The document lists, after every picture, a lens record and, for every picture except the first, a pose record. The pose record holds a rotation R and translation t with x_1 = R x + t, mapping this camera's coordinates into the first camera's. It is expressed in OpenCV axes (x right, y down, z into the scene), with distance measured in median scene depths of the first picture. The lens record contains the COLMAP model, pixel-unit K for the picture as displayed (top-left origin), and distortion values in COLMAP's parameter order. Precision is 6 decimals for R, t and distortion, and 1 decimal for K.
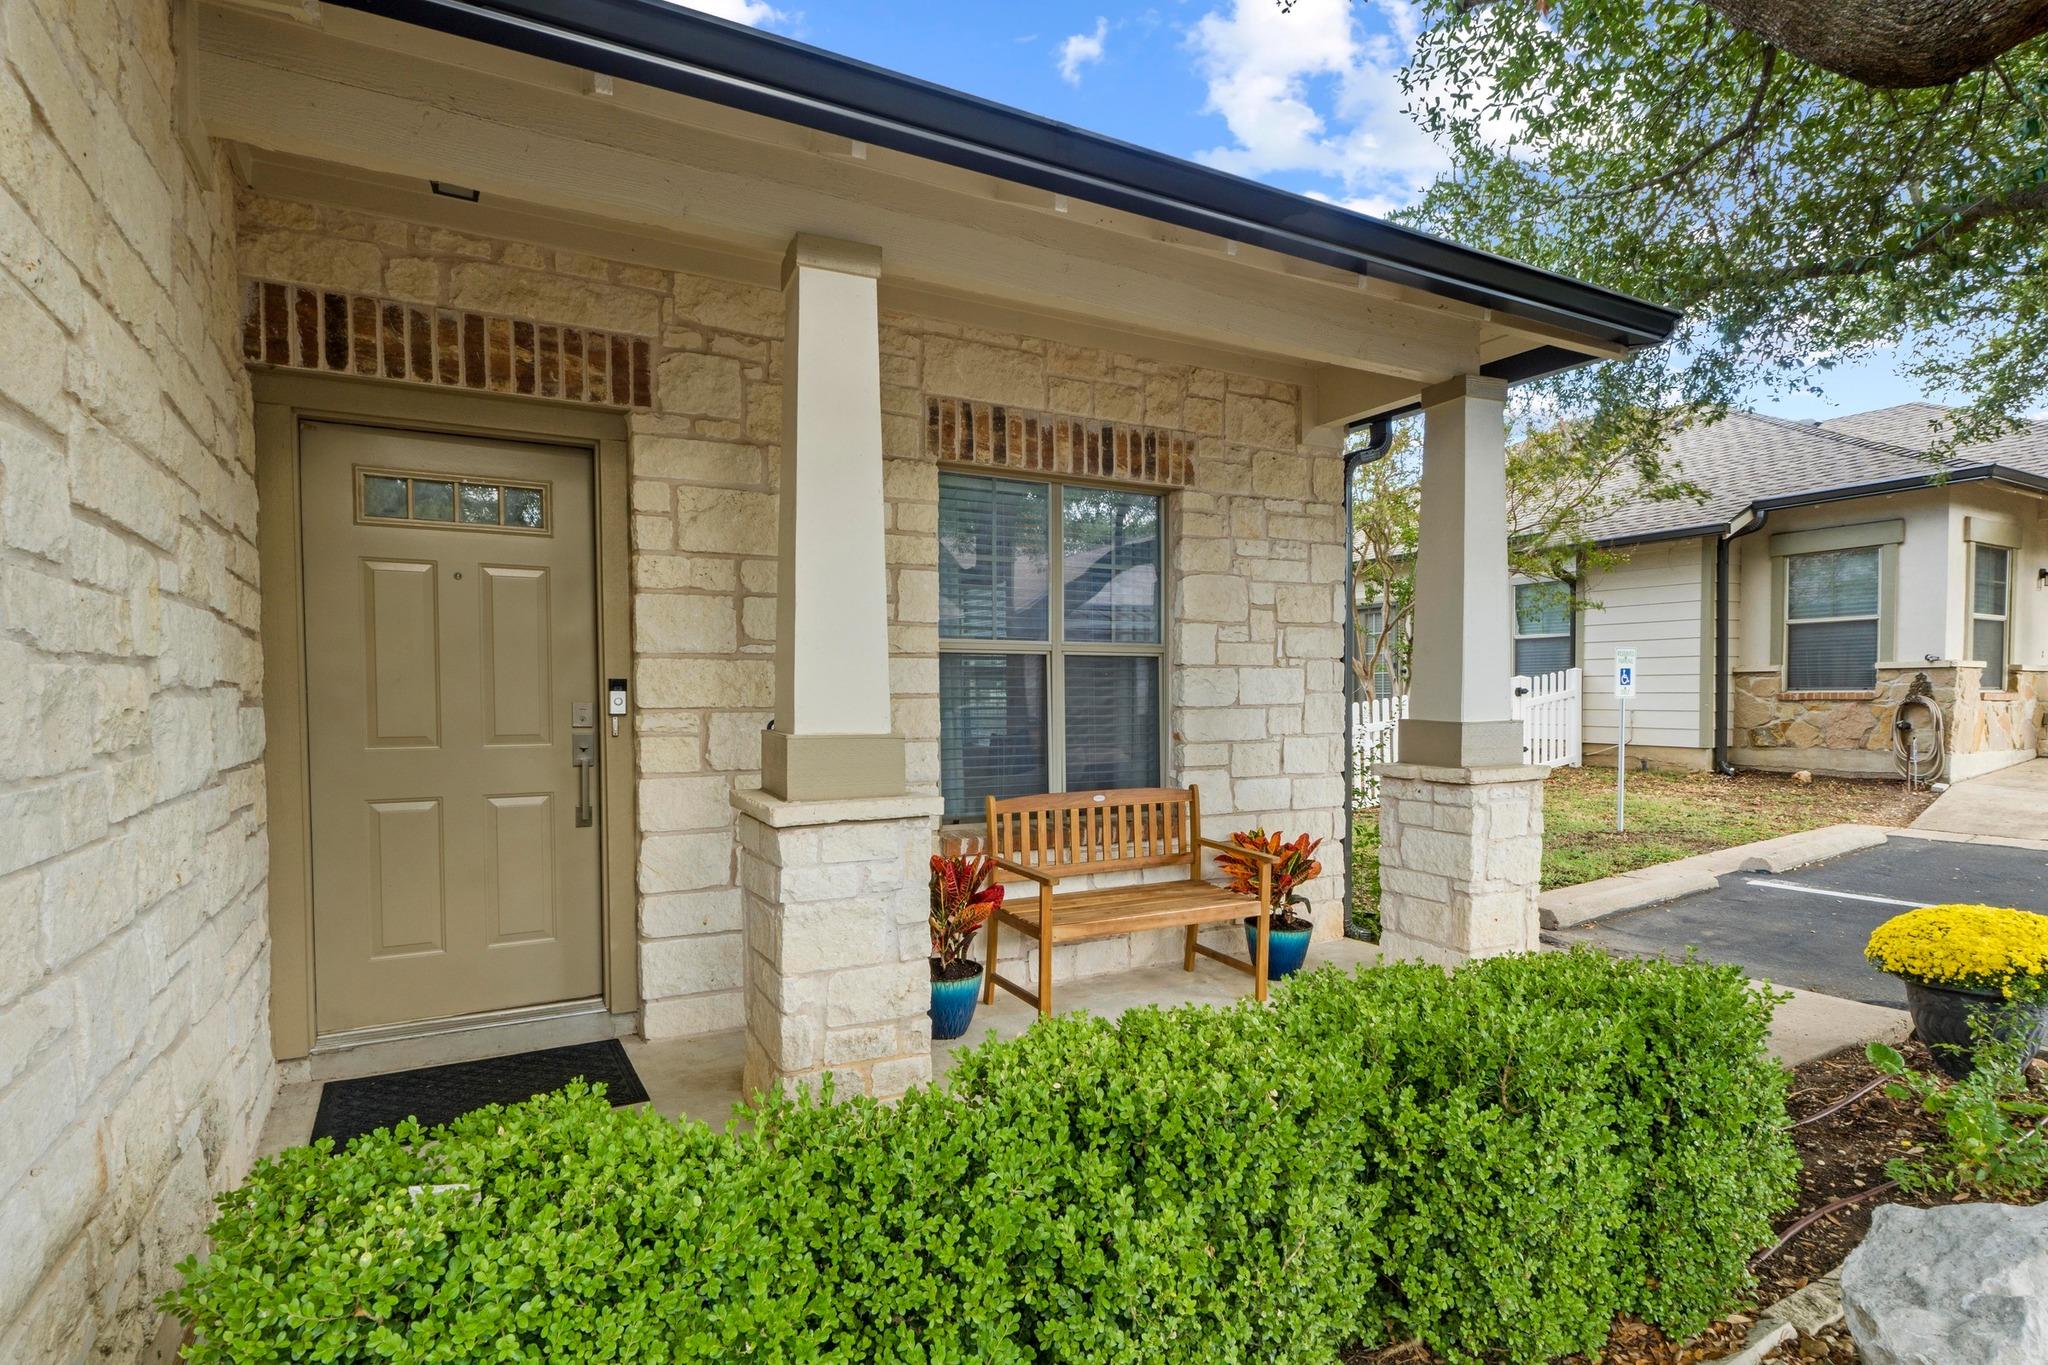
lens RADIAL K [[1045.2, 0, 1019.5], [0, 1045.2, 737.7], [0, 0, 1]] dist [-0.001364, -0.000223]
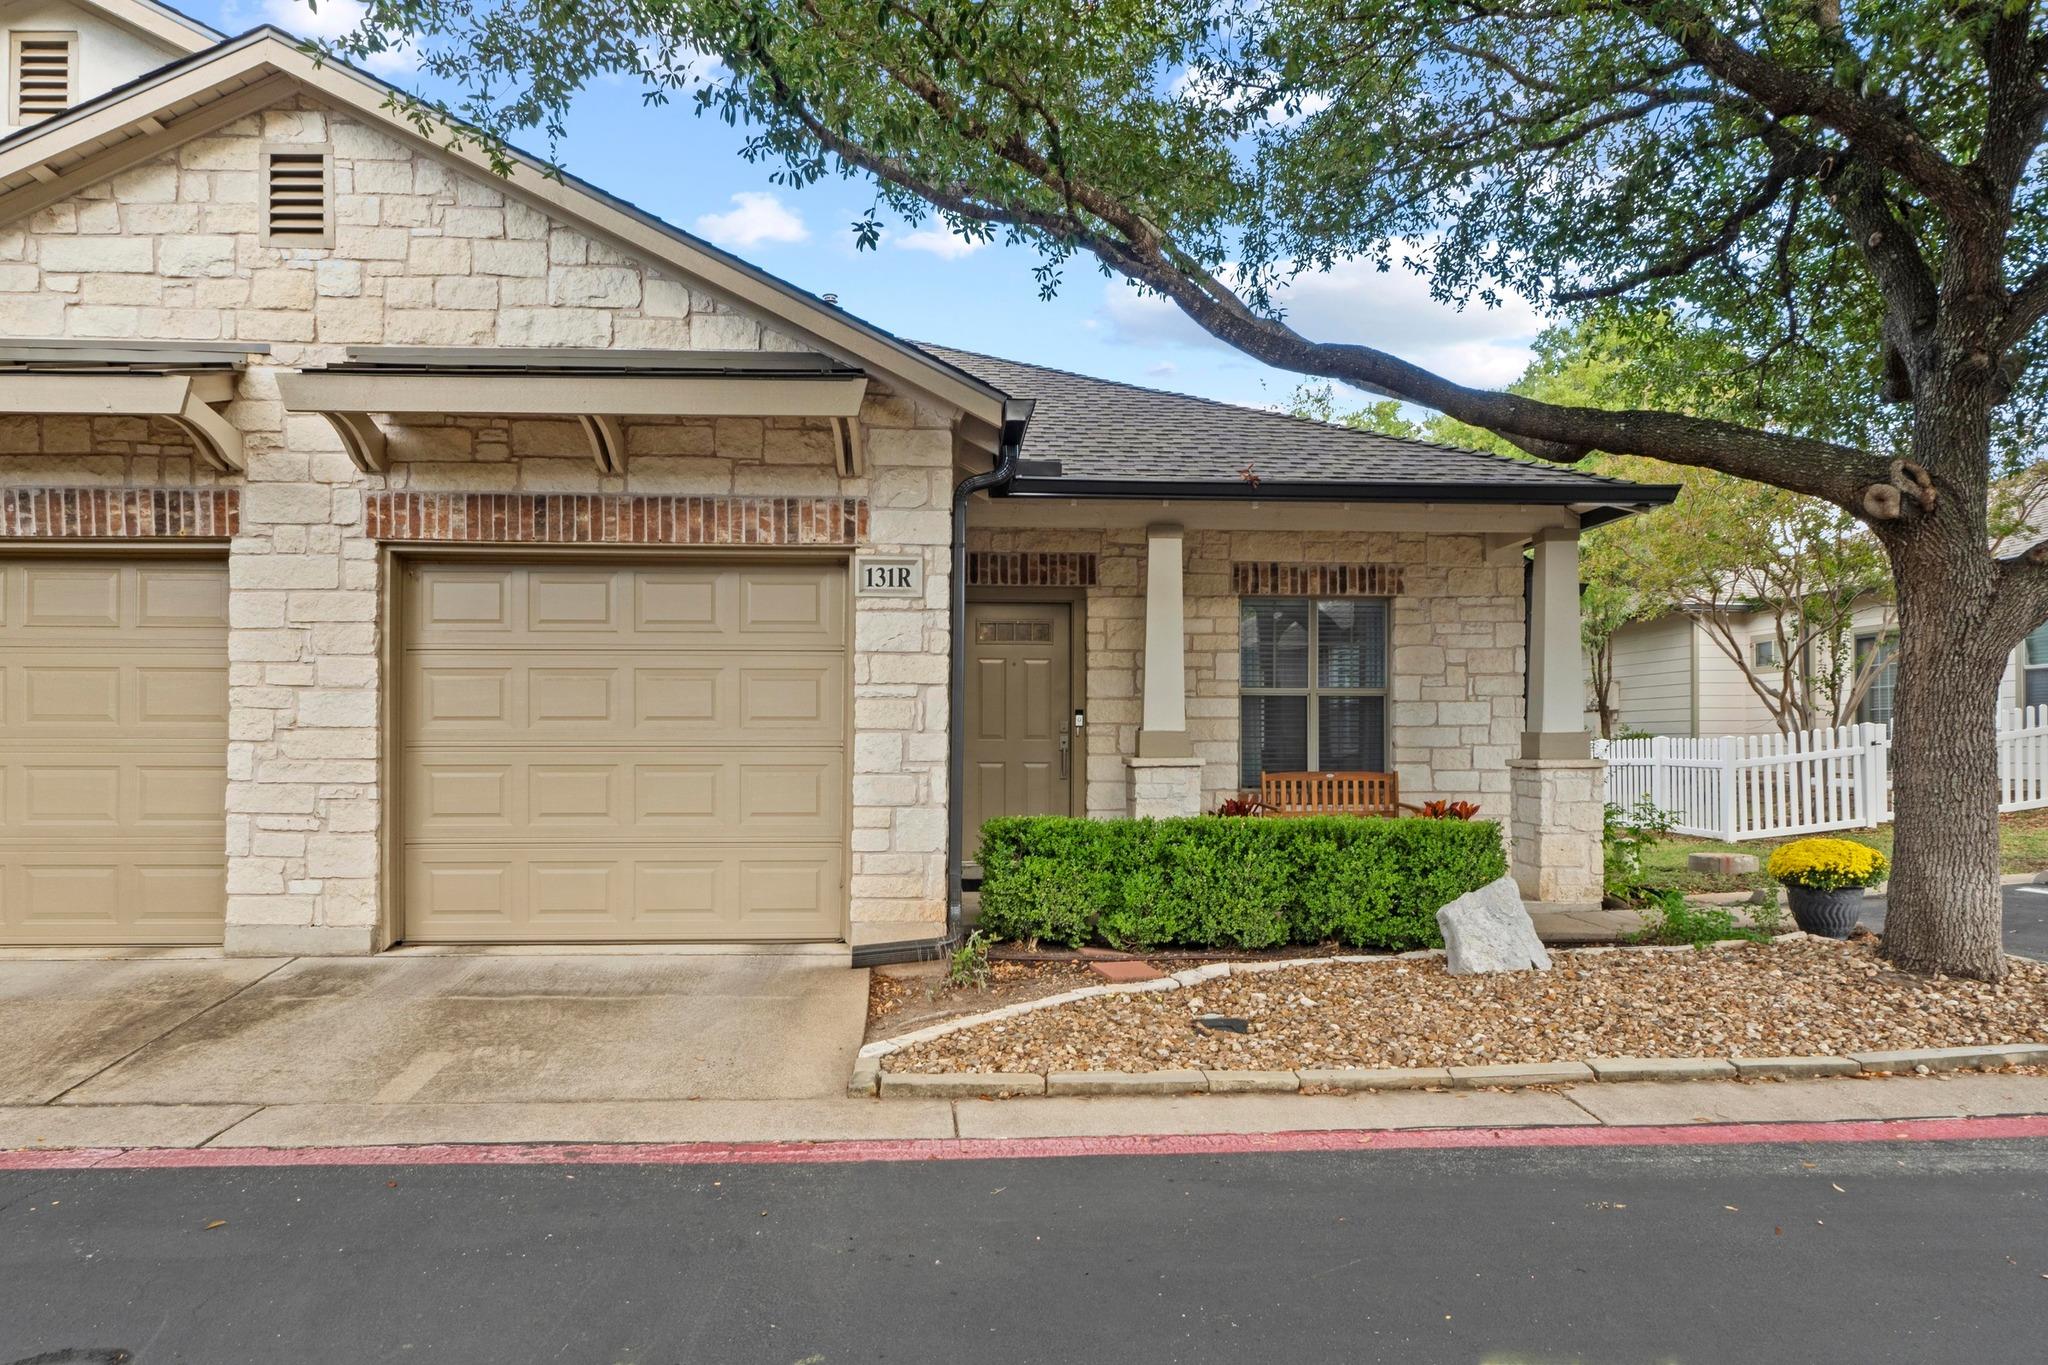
lens RADIAL K [[1192.5, 0, 1017.2], [0, 1192.5, 746.0], [0, 0, 1]] dist [0.002837, -0.002513]
pose [[0.904318, 0.006259, -0.426813, 0.489831], [-0.021868, 0.999259, -0.031680, 0.088535], [0.426298, 0.037982, 0.903785, -1.135230]]
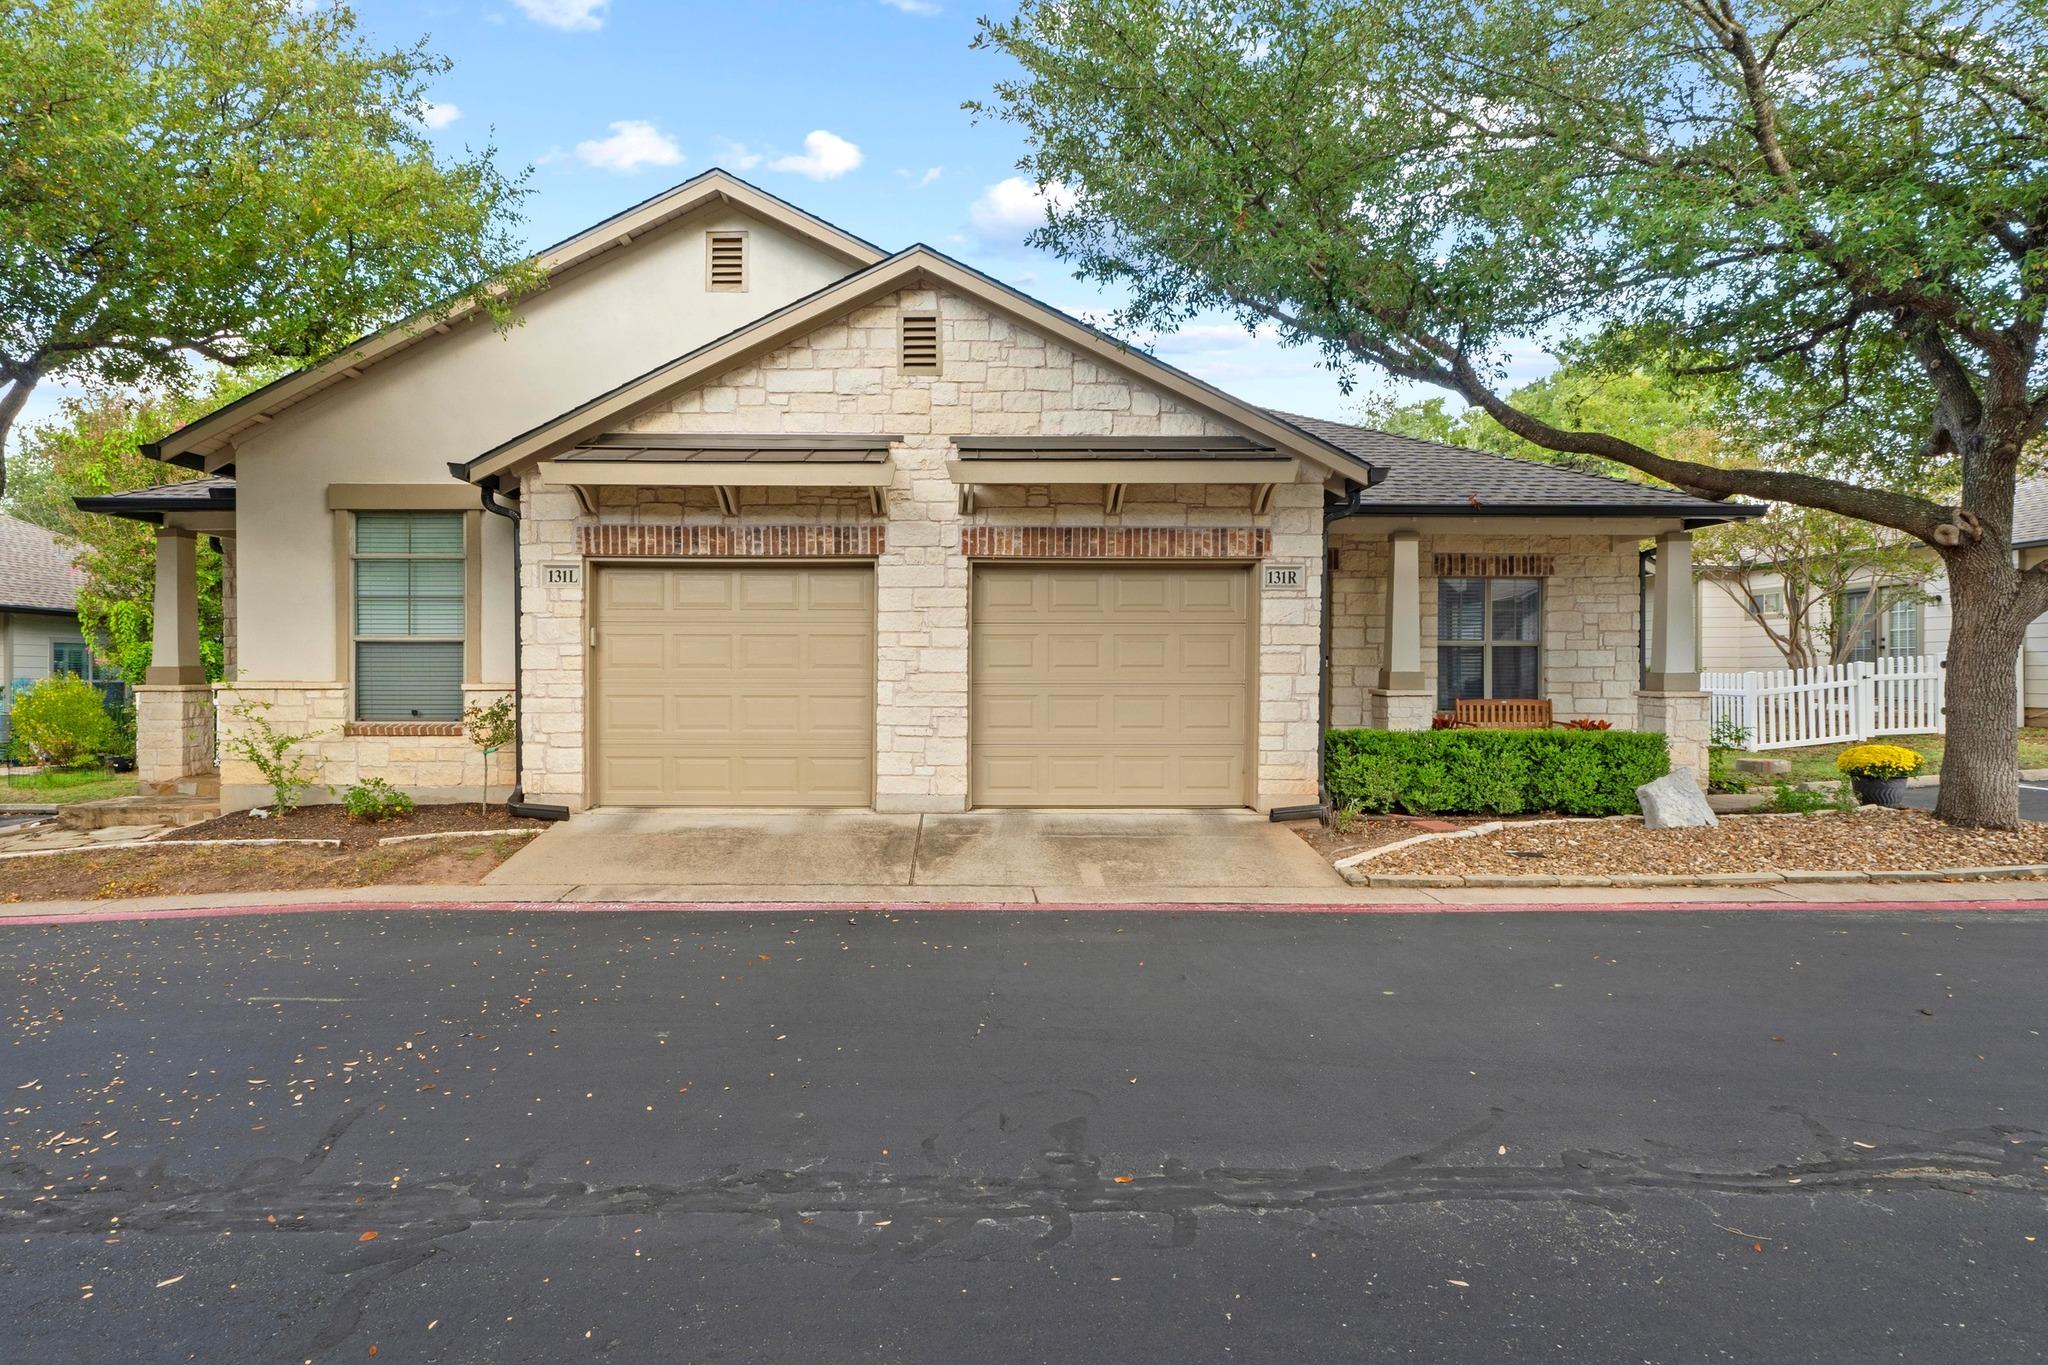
lens RADIAL K [[1006.1, 0, 1024.0], [0, 1006.1, 682.5], [0, 0, 1]] dist [0.000375, 0.000019]
pose [[0.887058, 0.010710, -0.461533, 0.180678], [-0.023546, 0.999479, -0.022061, 0.098000], [0.461056, 0.030436, 0.886849, -1.846968]]
